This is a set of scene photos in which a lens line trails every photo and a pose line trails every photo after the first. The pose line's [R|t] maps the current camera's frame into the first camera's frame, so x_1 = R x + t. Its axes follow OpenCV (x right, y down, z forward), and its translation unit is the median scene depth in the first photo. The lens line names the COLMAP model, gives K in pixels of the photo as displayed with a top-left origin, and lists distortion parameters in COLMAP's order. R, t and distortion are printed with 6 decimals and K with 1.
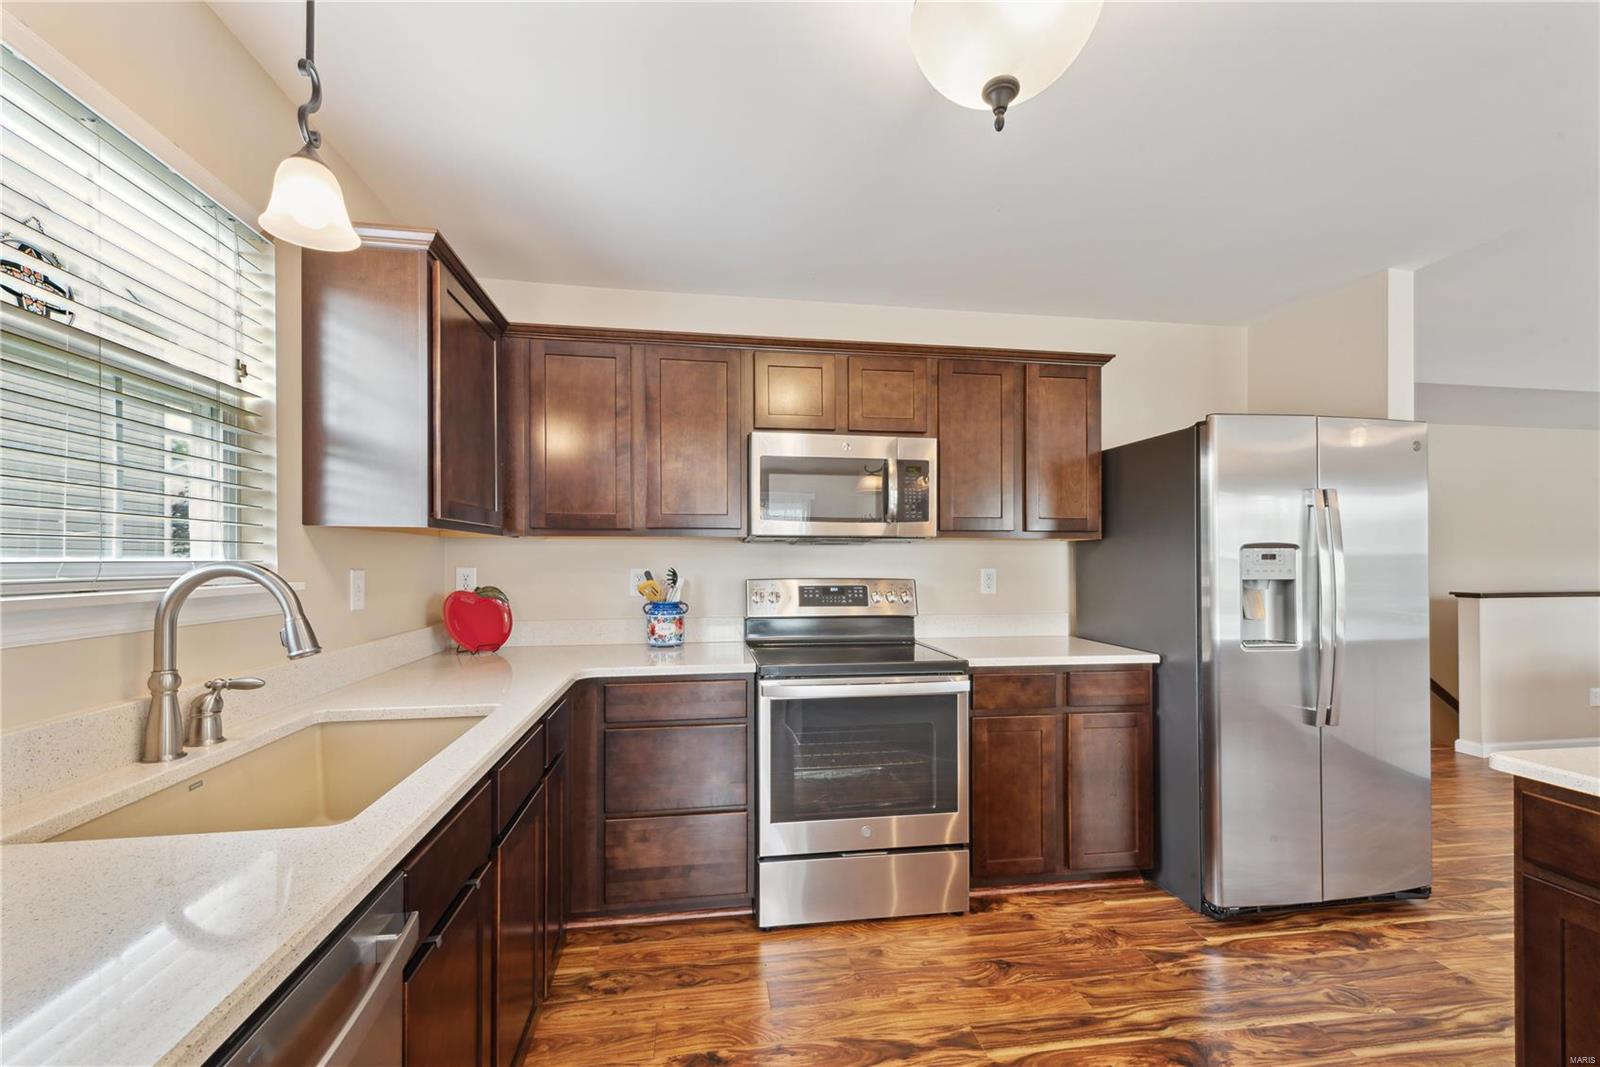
lens RADIAL K [[652.0, 0, 797.8], [0, 652.0, 556.5], [0, 0, 1]] dist [0.011477, -0.002737]
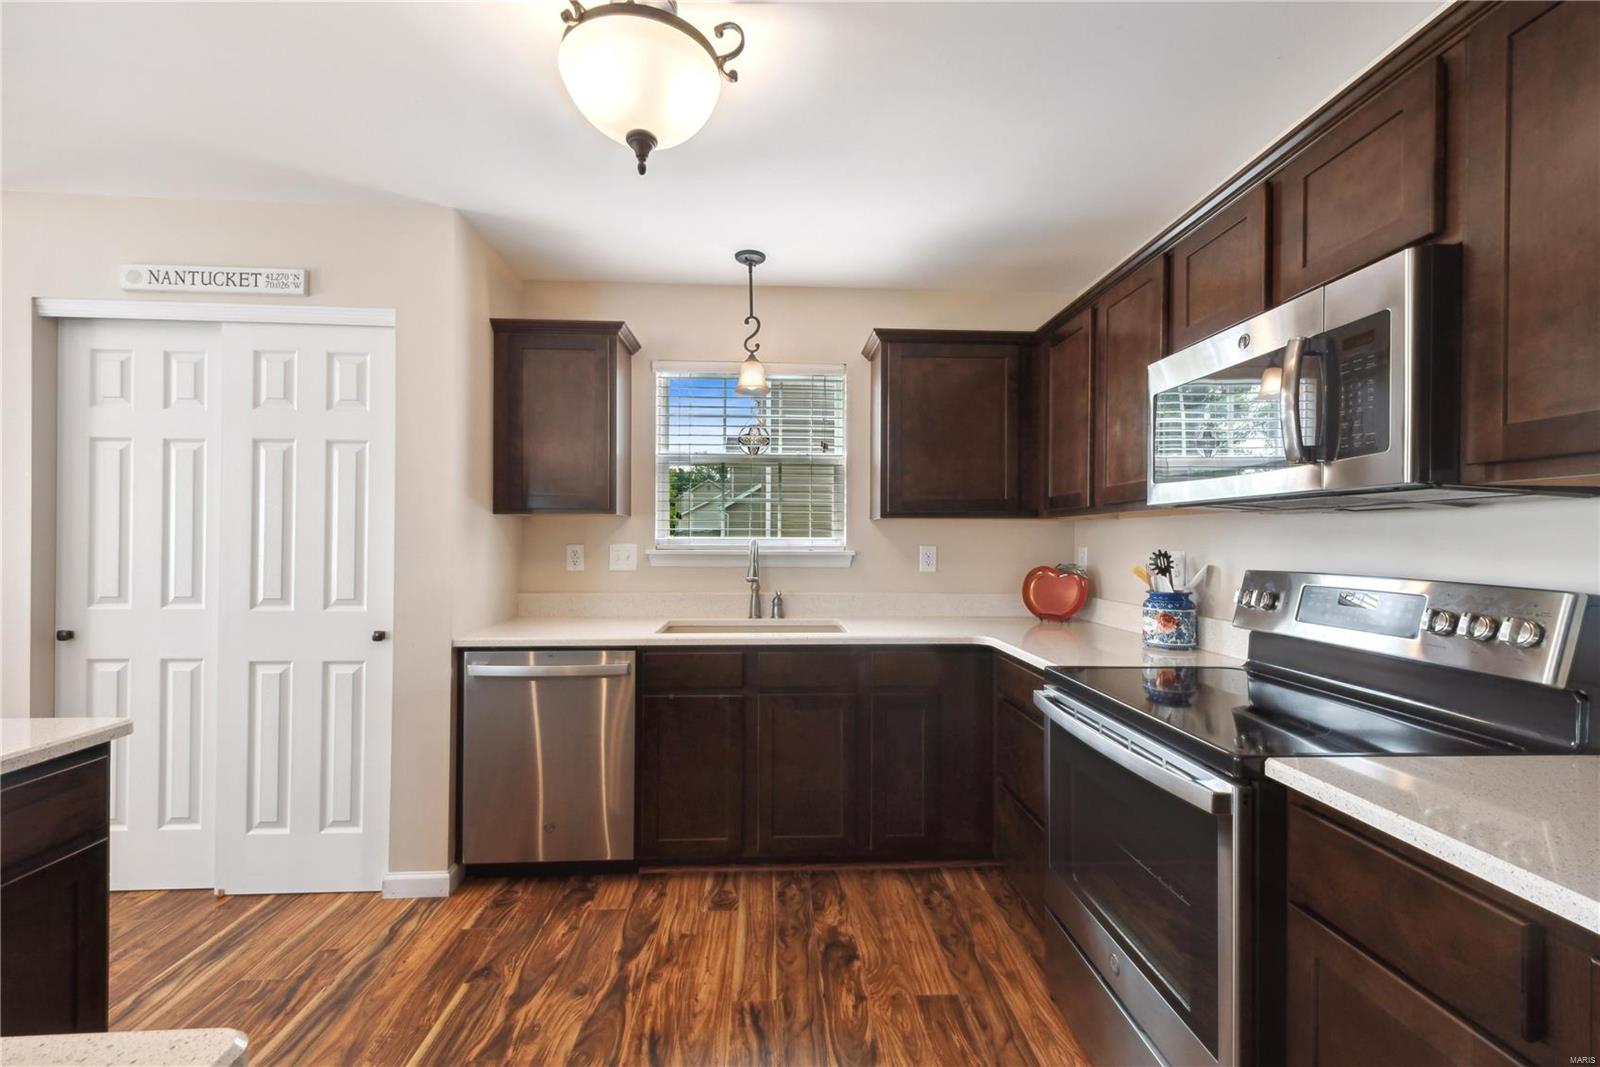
lens RADIAL K [[652.0, 0, 799.7], [0, 652.0, 540.4], [0, 0, 1]] dist [0.011477, -0.002737]
pose [[-0.113265, -0.000400, -0.993565, 0.775708], [0.000252, 1.000000, -0.000431, 0.006265], [0.993565, -0.000299, -0.113265, 0.760950]]
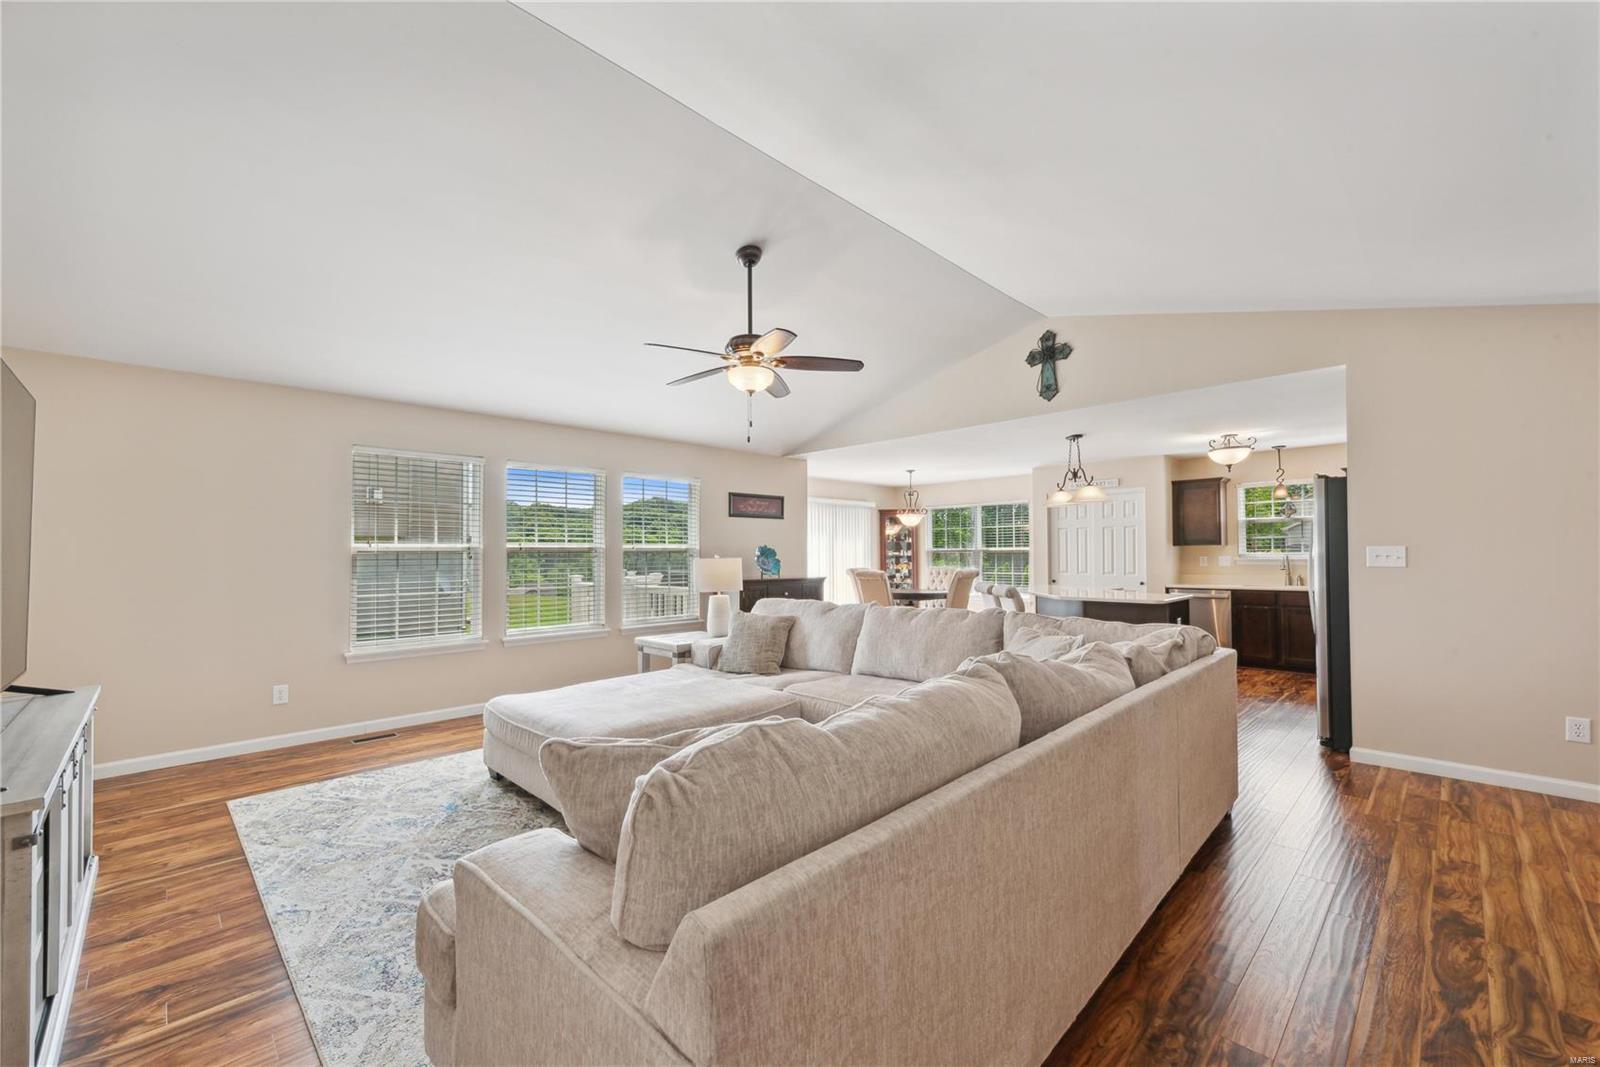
lens RADIAL K [[652.0, 0, 791.4], [0, 652.0, 541.4], [0, 0, 1]] dist [0.011477, -0.002737]
pose [[-0.813588, -0.010068, -0.581355, 3.392263], [0.009256, 0.999499, -0.030262, 0.022321], [0.581368, -0.030002, -0.813087, 1.748882]]
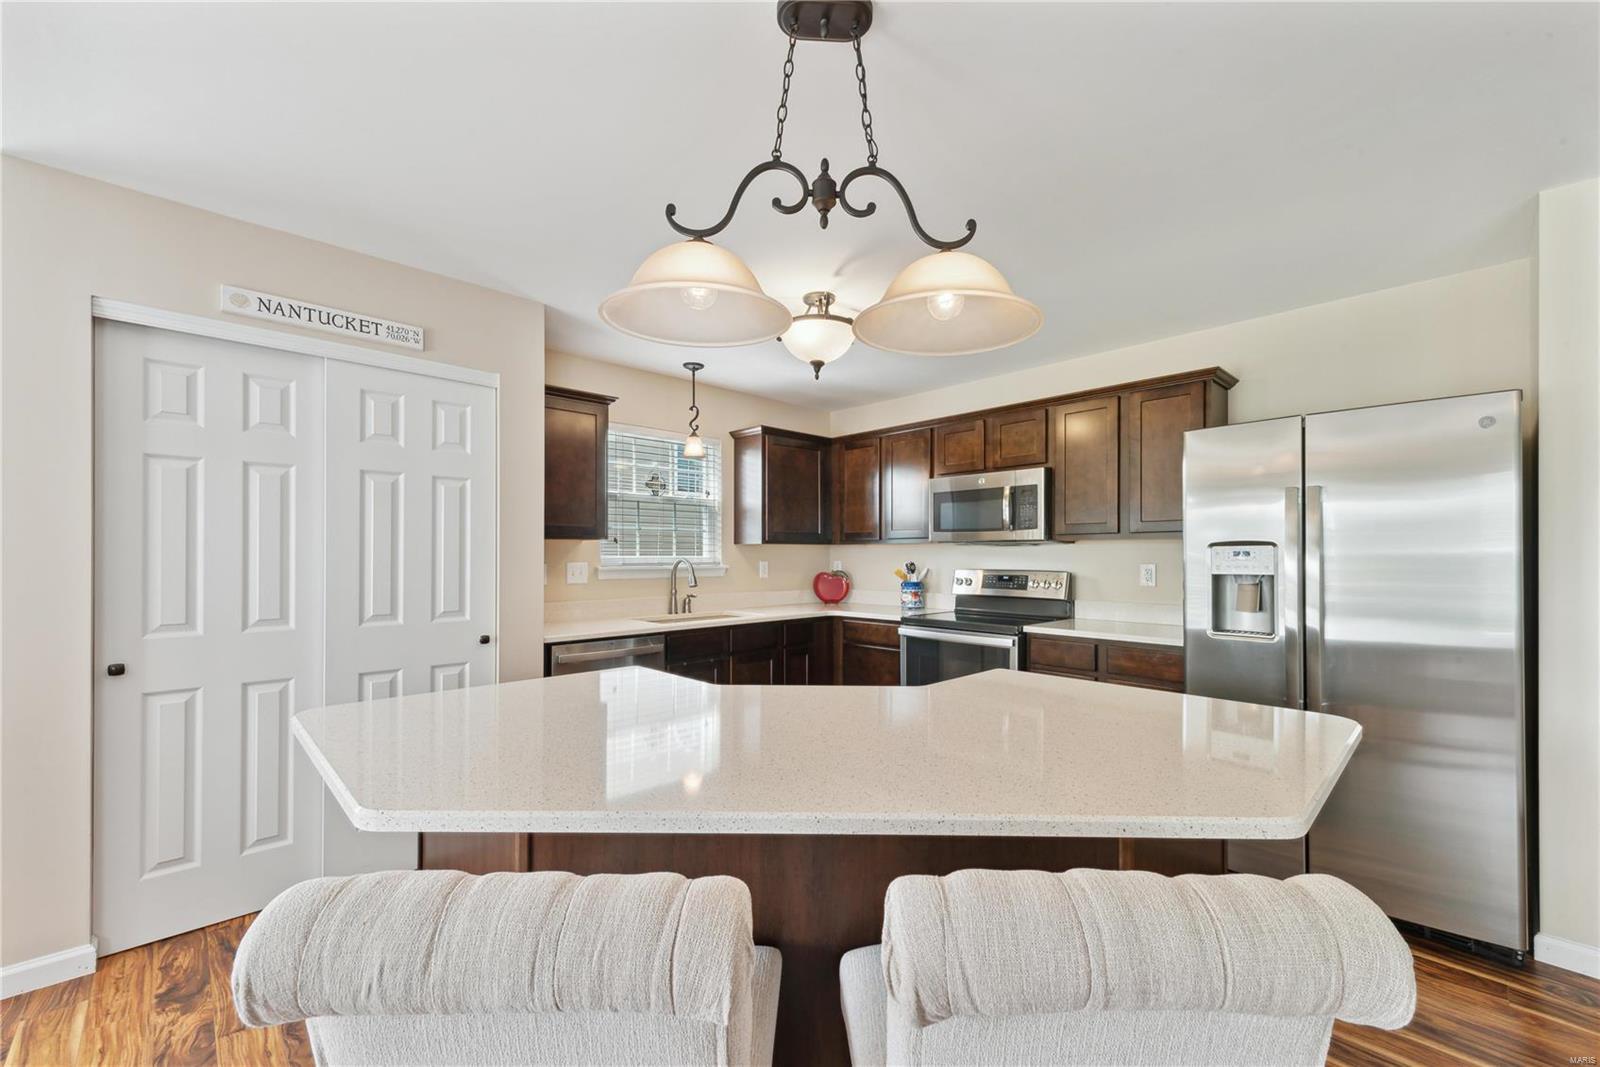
lens RADIAL K [[652.0, 0, 799.1], [0, 652.0, 556.0], [0, 0, 1]] dist [0.011477, -0.002737]
pose [[0.568872, -0.001843, -0.822424, 1.201764], [0.006613, 0.999975, 0.002333, -0.003541], [0.822399, -0.006766, 0.568870, -0.228061]]
